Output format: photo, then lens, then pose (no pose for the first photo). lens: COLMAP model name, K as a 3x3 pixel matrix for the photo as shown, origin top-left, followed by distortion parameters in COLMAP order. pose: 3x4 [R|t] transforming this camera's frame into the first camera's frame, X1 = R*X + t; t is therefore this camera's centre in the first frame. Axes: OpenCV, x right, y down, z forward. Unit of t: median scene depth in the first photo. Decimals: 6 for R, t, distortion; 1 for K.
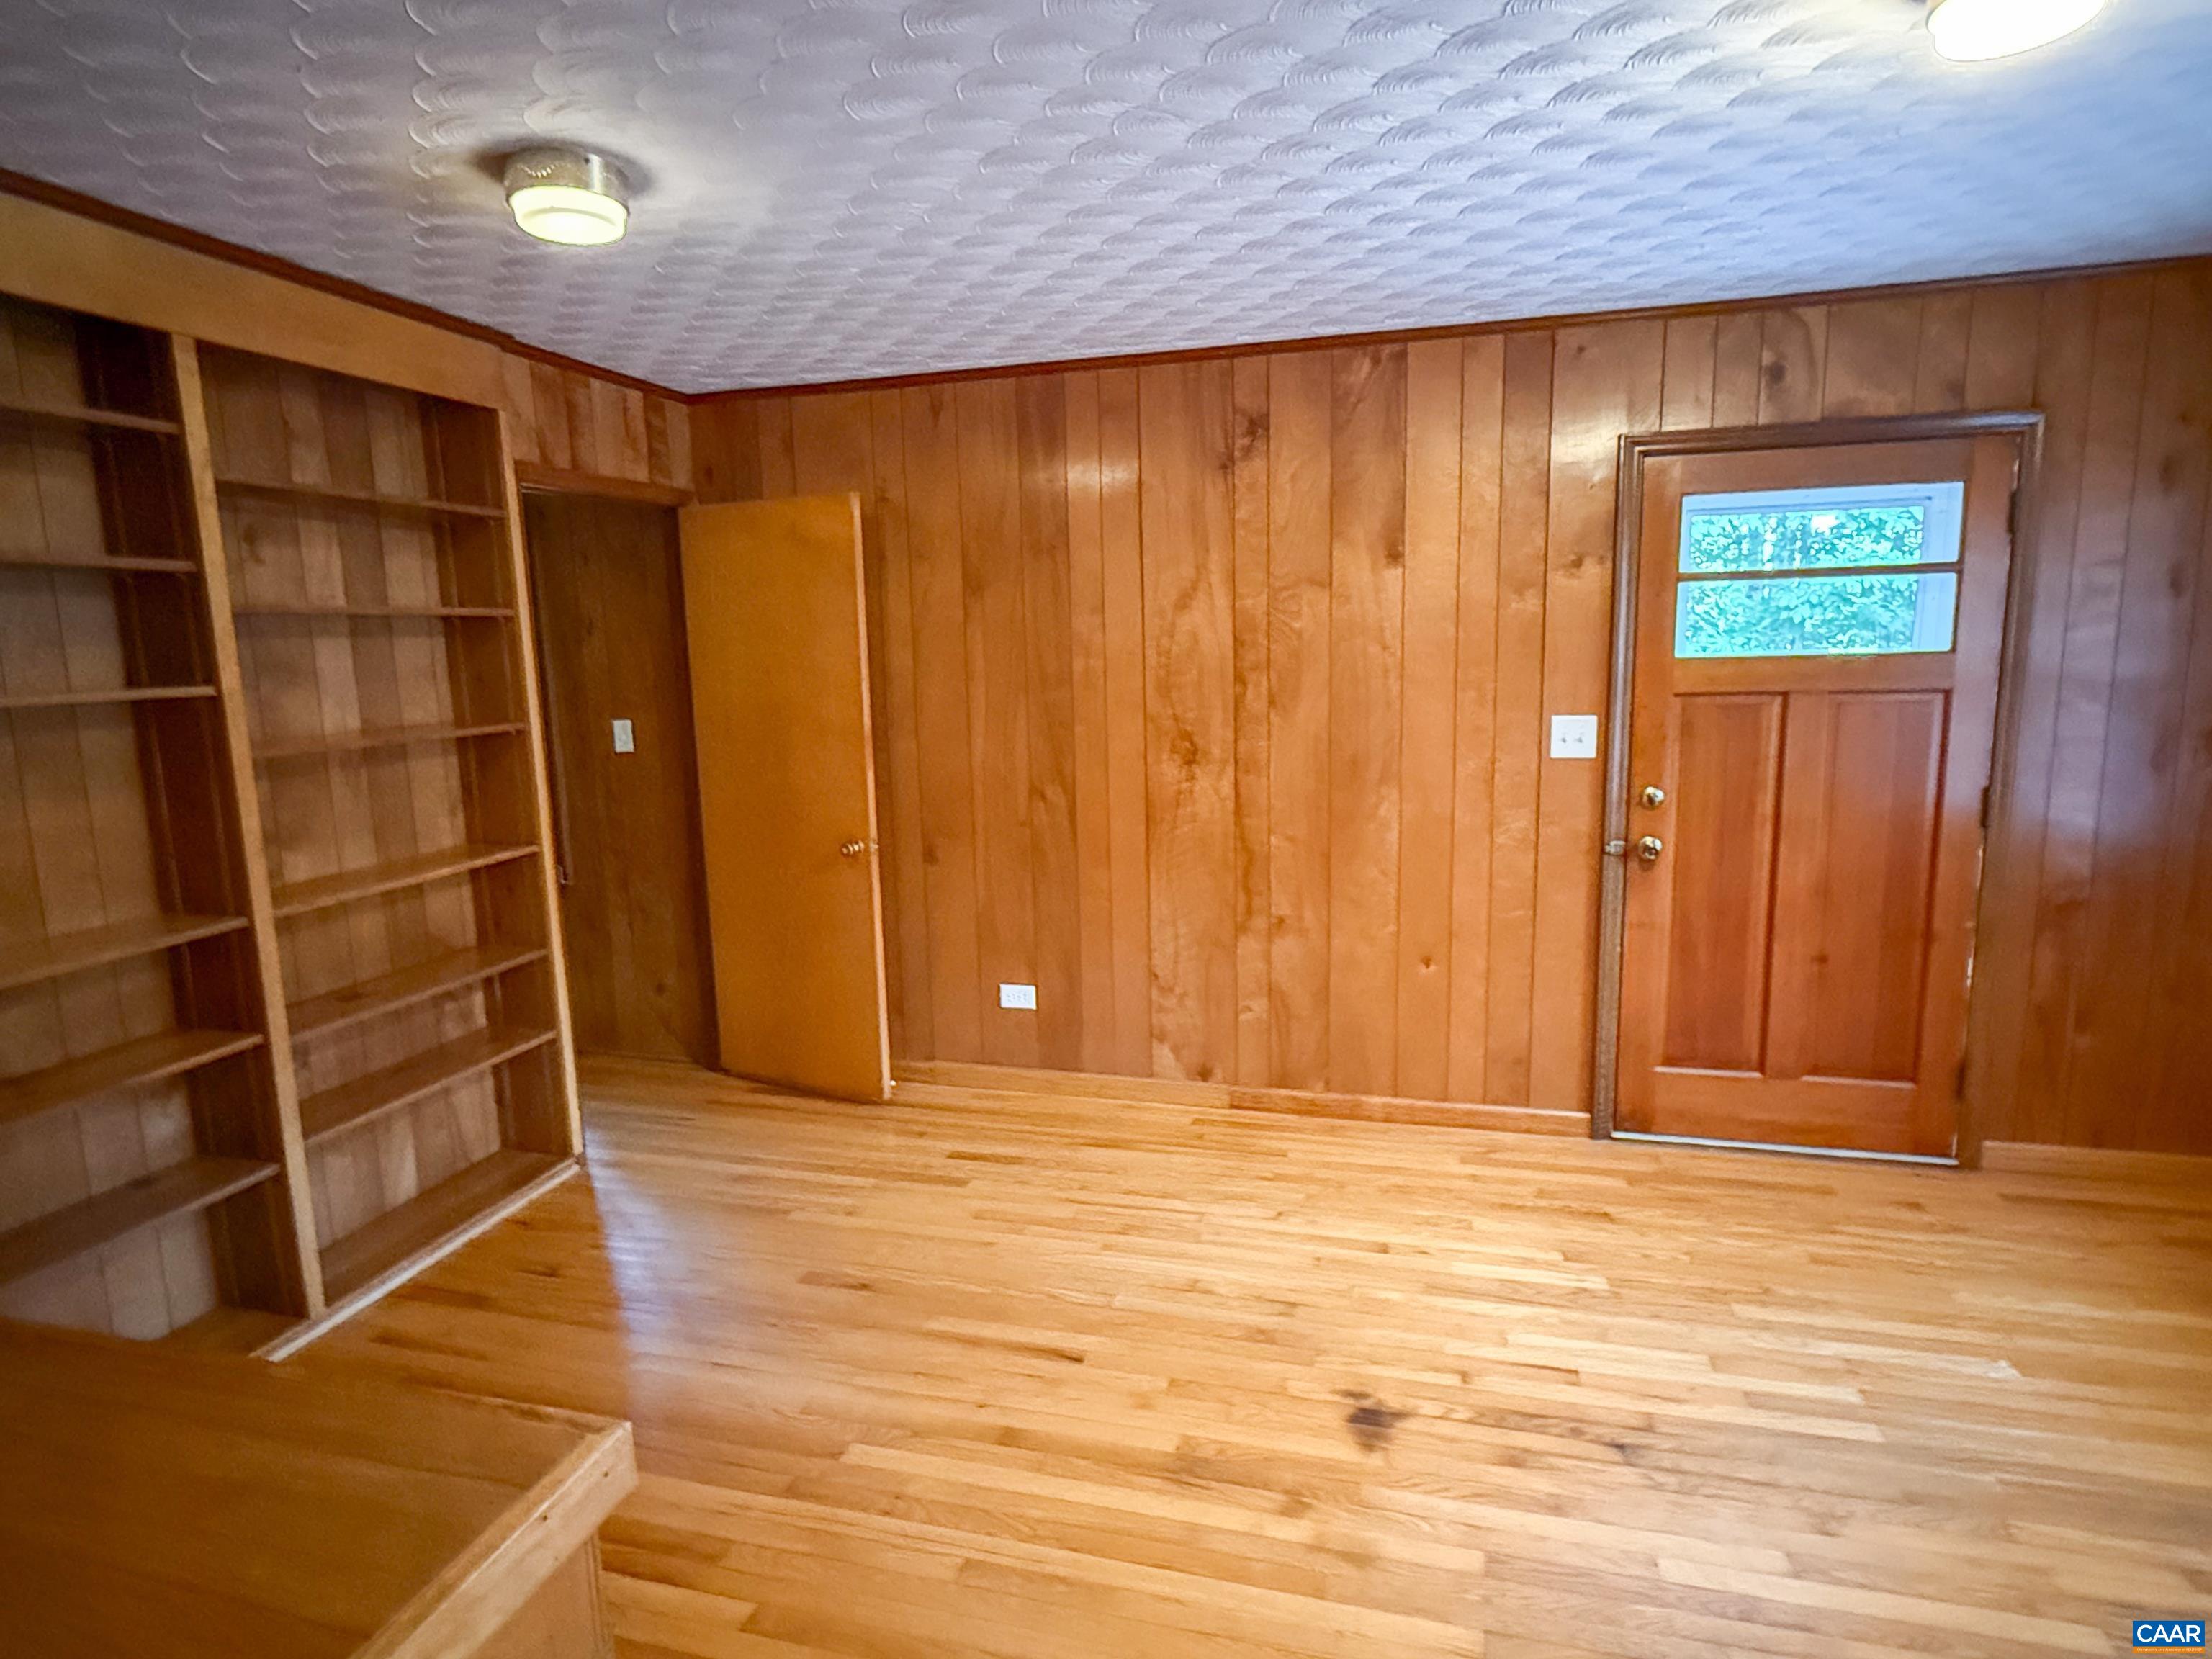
lens RADIAL K [[1178.9, 0, 1116.8], [0, 1178.9, 832.8], [0, 0, 1]] dist [-0.003447, -0.000235]
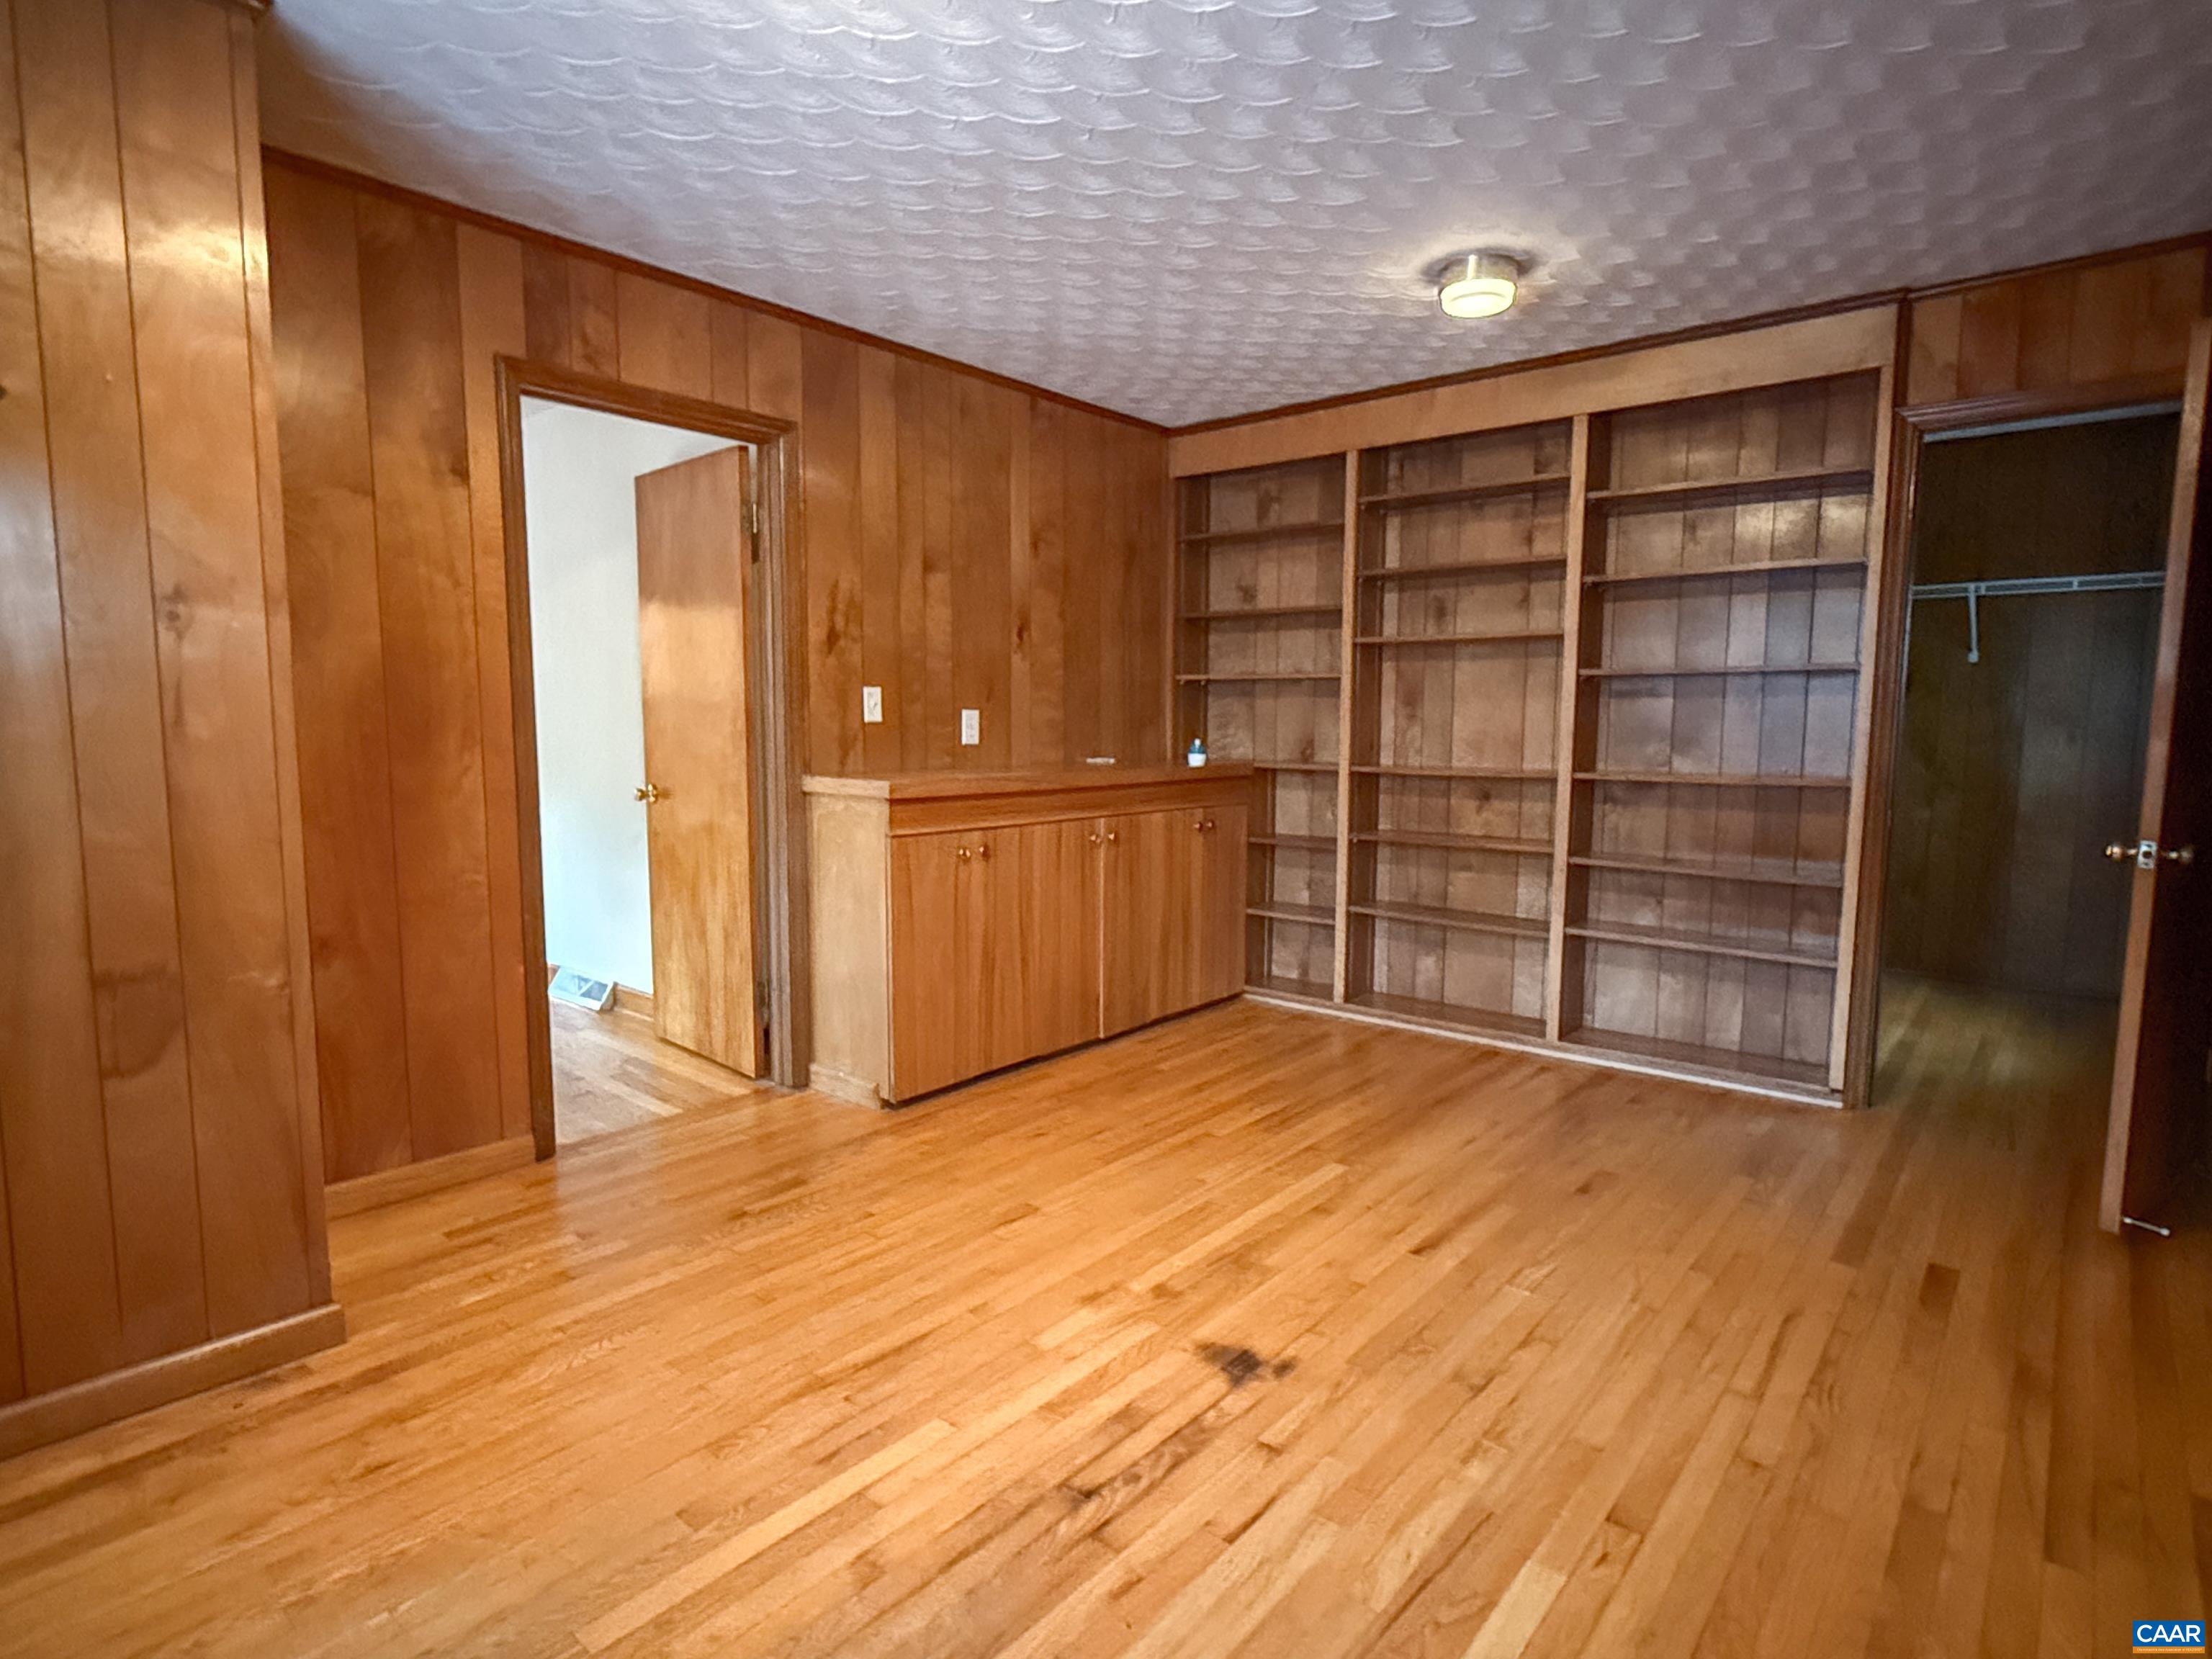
lens RADIAL K [[1178.9, 0, 1110.5], [0, 1178.9, 828.6], [0, 0, 1]] dist [-0.003447, -0.000235]
pose [[-0.418560, 0.118185, -0.900466, 1.065123], [-0.139999, 0.971249, 0.192550, -0.083942], [0.897334, 0.206658, -0.389981, 1.195257]]
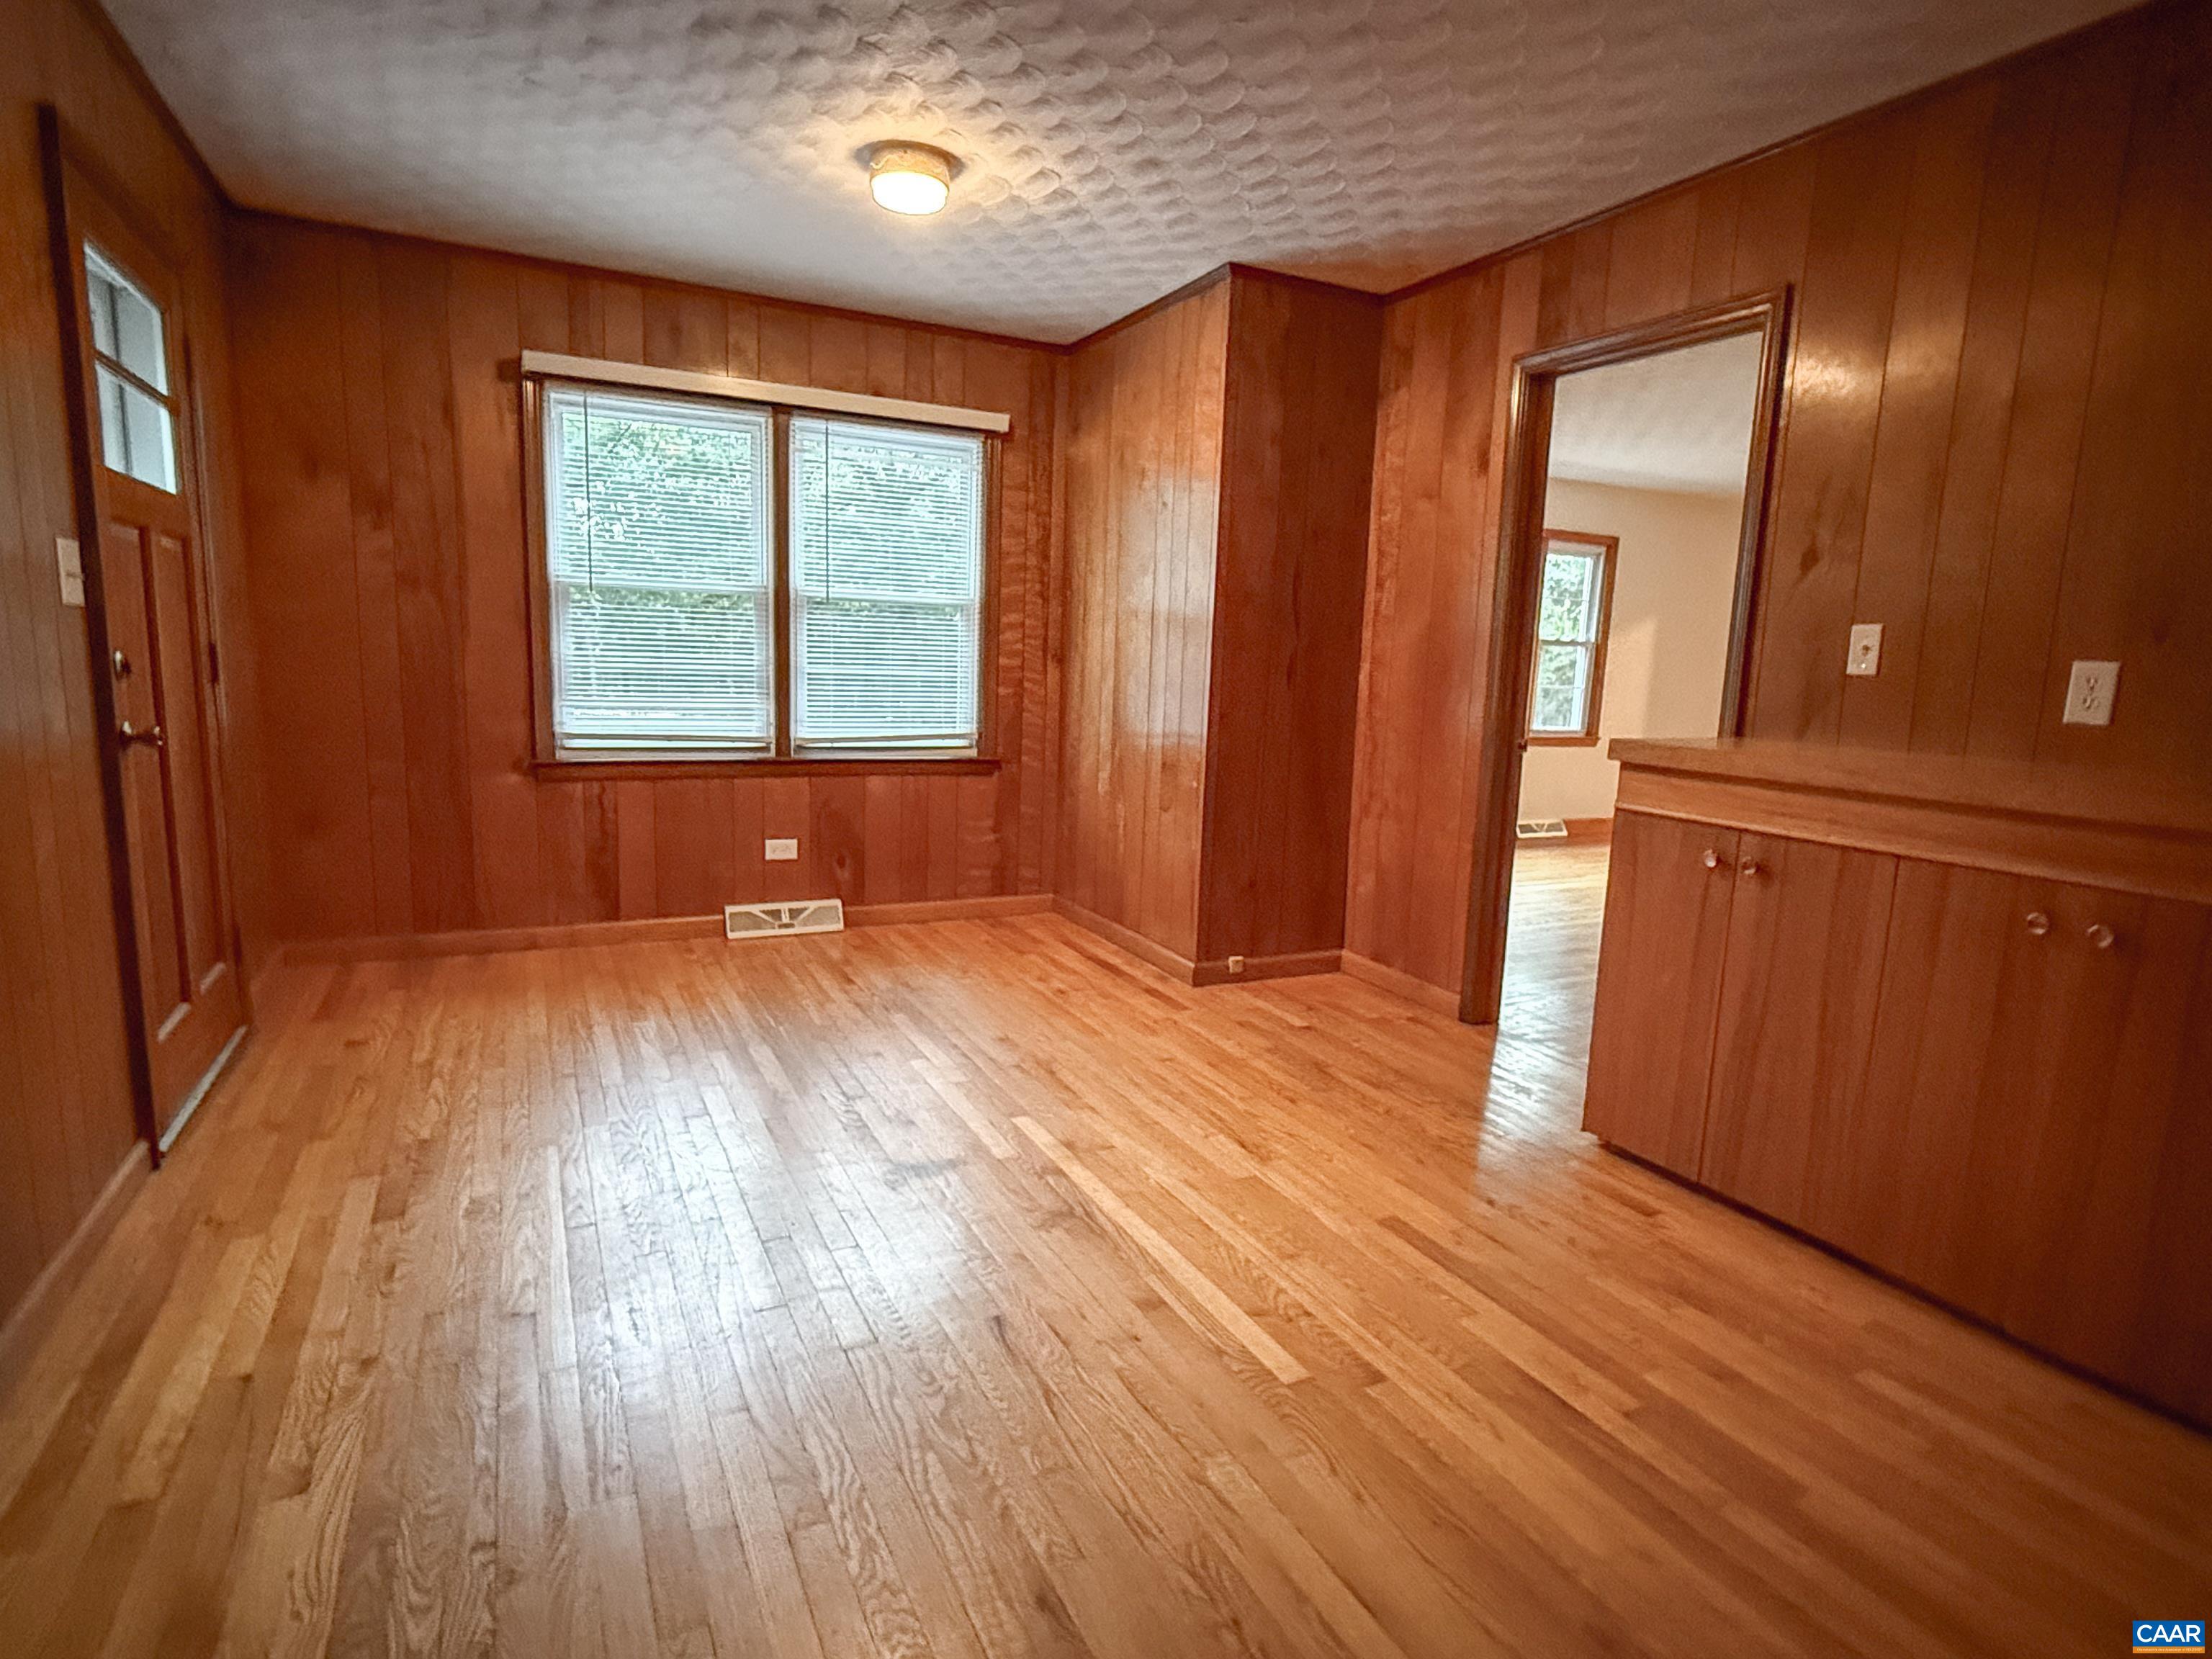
lens RADIAL K [[1178.9, 0, 1106.0], [0, 1178.9, 831.9], [0, 0, 1]] dist [-0.003447, -0.000235]
pose [[-0.668203, -0.108999, 0.735951, -0.701224], [0.101528, 0.966595, 0.235341, -0.059615], [-0.737018, 0.231975, -0.634816, 1.517334]]
